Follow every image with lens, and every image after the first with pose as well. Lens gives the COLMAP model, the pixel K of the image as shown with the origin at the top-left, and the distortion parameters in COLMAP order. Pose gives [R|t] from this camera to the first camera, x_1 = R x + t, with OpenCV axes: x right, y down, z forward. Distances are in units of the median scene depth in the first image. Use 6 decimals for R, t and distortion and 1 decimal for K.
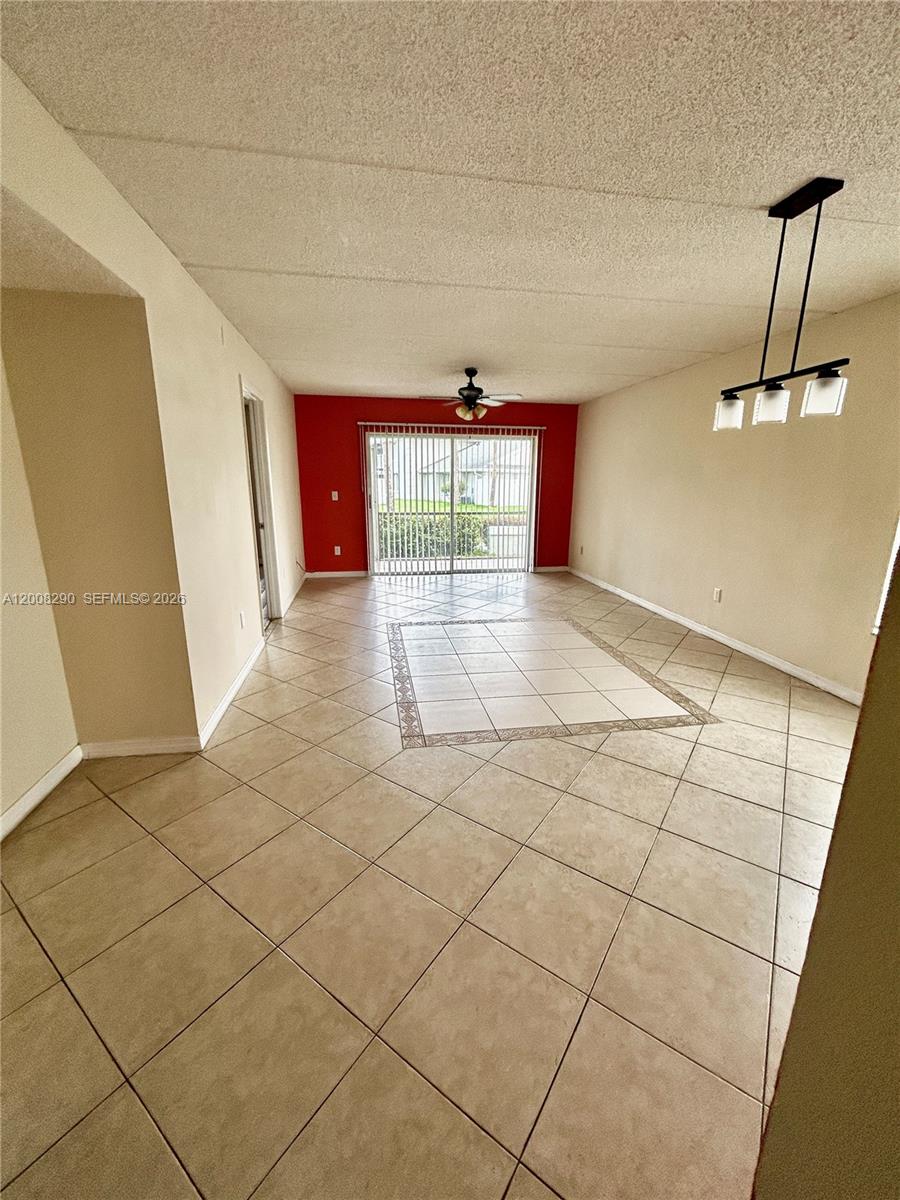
lens RADIAL K [[485.8, 0, 452.9], [0, 485.8, 598.0], [0, 0, 1]] dist [-0.001267, 0.000513]
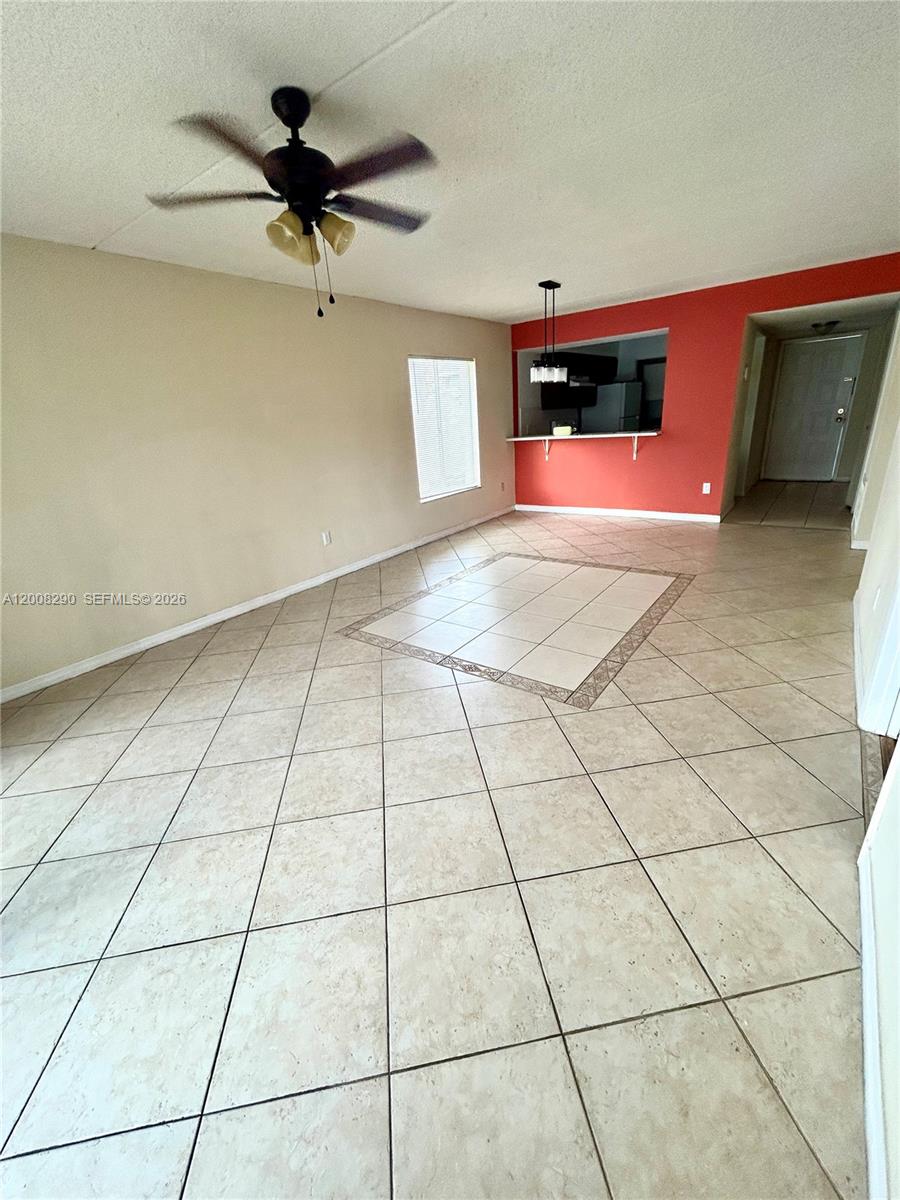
lens RADIAL K [[485.8, 0, 451.1], [0, 485.8, 598.8], [0, 0, 1]] dist [-0.001267, 0.000513]
pose [[-0.685233, -0.225021, 0.692691, -0.496513], [0.232430, 0.833782, 0.500782, -0.451217], [-0.690240, 0.504155, -0.519034, 1.784493]]
